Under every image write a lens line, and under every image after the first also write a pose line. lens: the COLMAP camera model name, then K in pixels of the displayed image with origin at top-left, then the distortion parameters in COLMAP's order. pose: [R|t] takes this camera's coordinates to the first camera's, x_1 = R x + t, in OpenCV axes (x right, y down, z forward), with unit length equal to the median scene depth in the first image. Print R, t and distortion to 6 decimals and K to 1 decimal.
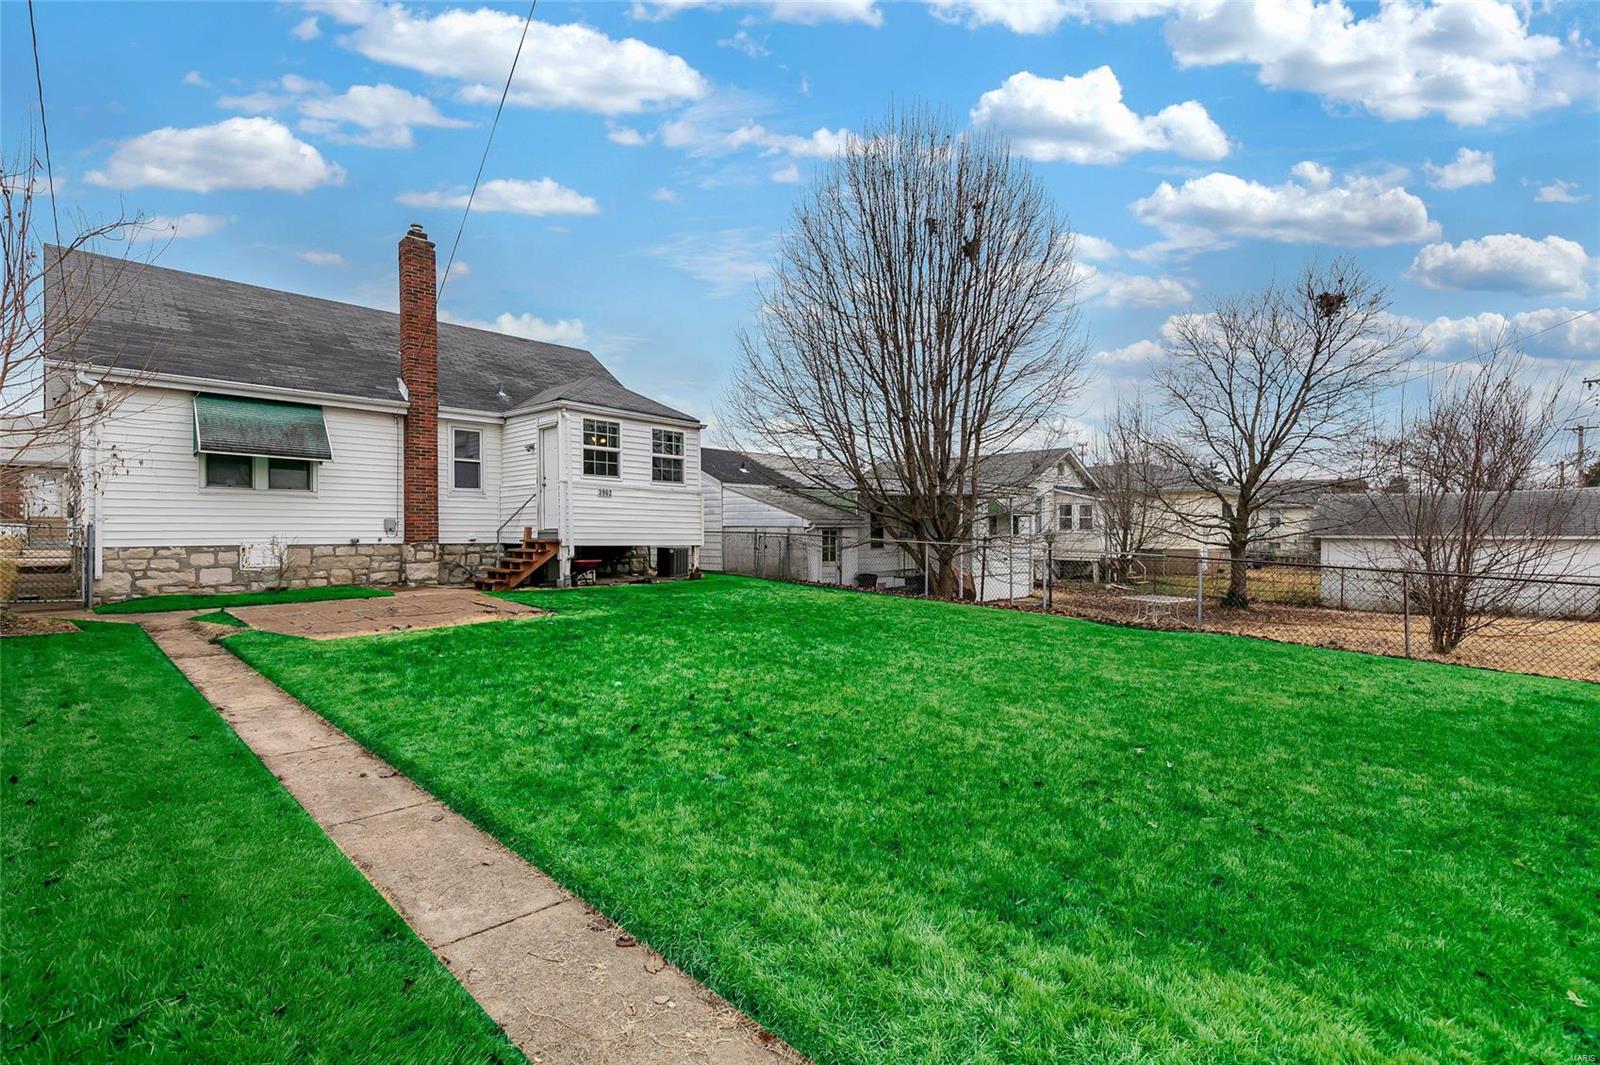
lens RADIAL K [[715.4, 0, 791.6], [0, 715.4, 537.5], [0, 0, 1]] dist [0.009945, -0.000121]
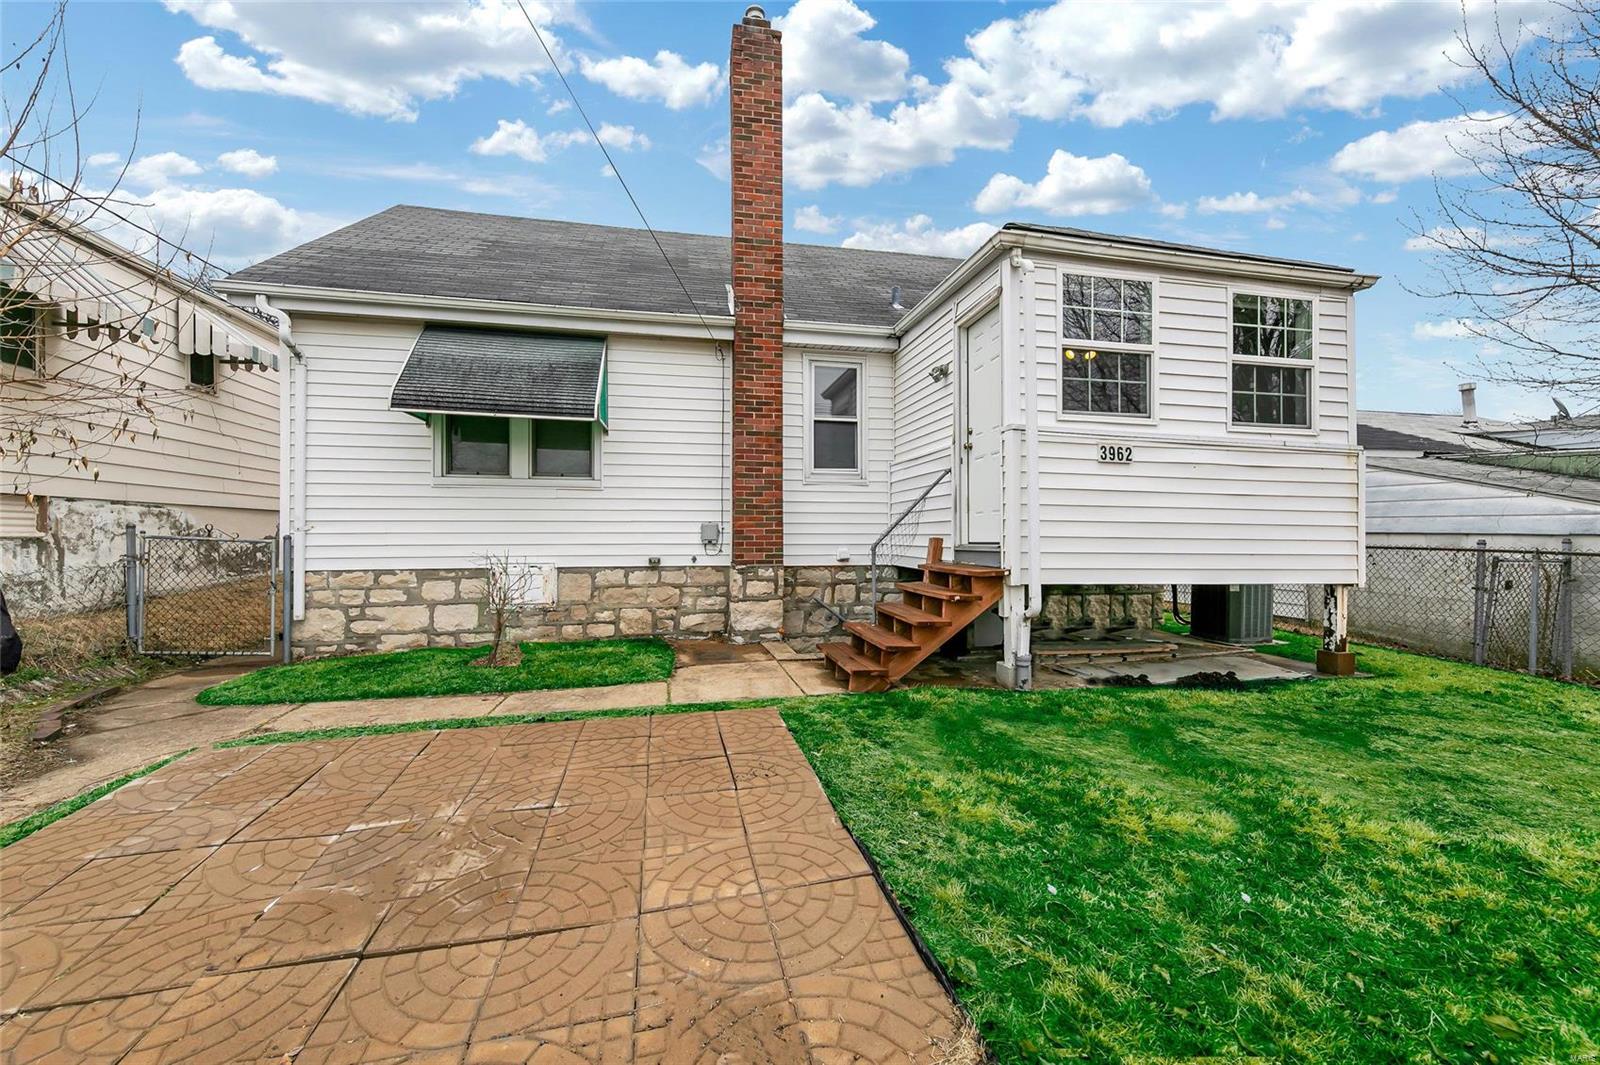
lens RADIAL K [[632.9, 0, 798.1], [0, 632.9, 537.2], [0, 0, 1]] dist [0.009698, 0.000024]
pose [[0.829332, 0.003148, -0.558748, -0.210870], [-0.005131, 0.999985, -0.001982, -0.013978], [0.558733, 0.004511, 0.829335, 0.607618]]
